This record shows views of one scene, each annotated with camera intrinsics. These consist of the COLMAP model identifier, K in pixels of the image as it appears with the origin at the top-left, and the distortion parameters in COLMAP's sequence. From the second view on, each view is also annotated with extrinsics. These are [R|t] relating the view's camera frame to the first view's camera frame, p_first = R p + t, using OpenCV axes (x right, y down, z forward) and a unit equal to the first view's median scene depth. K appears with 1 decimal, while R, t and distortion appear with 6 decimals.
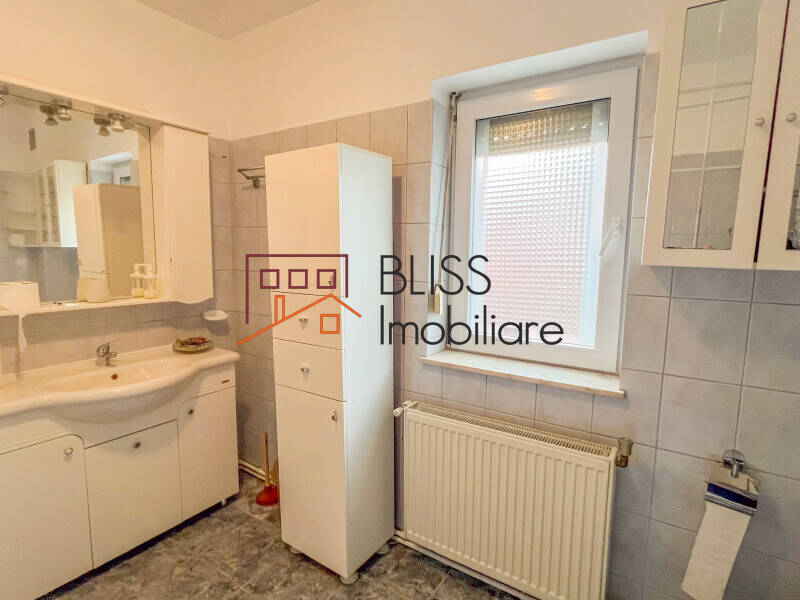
lens RADIAL K [[427.7, 0, 400.0], [0, 427.7, 300.0], [0, 0, 1]] dist [-0.000868, 0.000924]
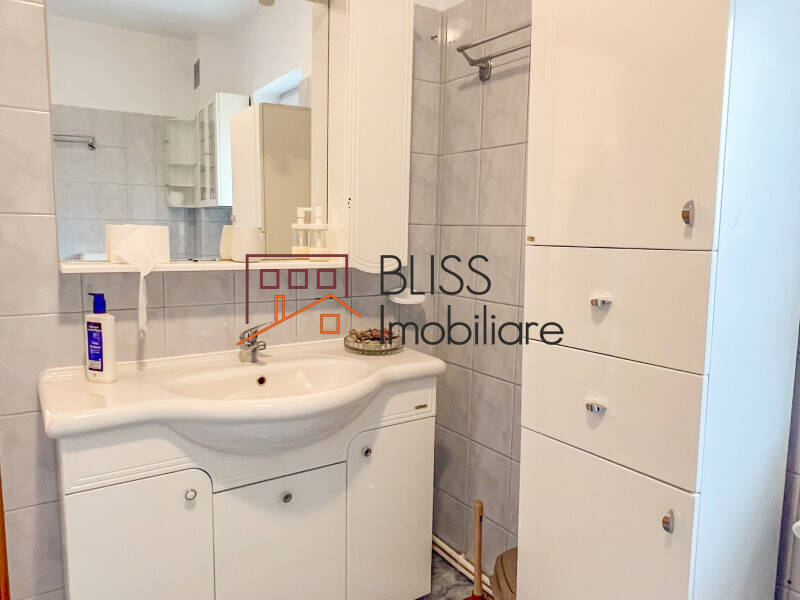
lens RADIAL K [[575.2, 0, 400.0], [0, 575.2, 300.0], [0, 0, 1]] dist [0.001656, 0.000181]
pose [[0.928462, 0.049838, -0.368069, -0.153170], [-0.049689, 0.998716, 0.009889, 0.037437], [0.368089, 0.009108, 0.929746, 0.253926]]
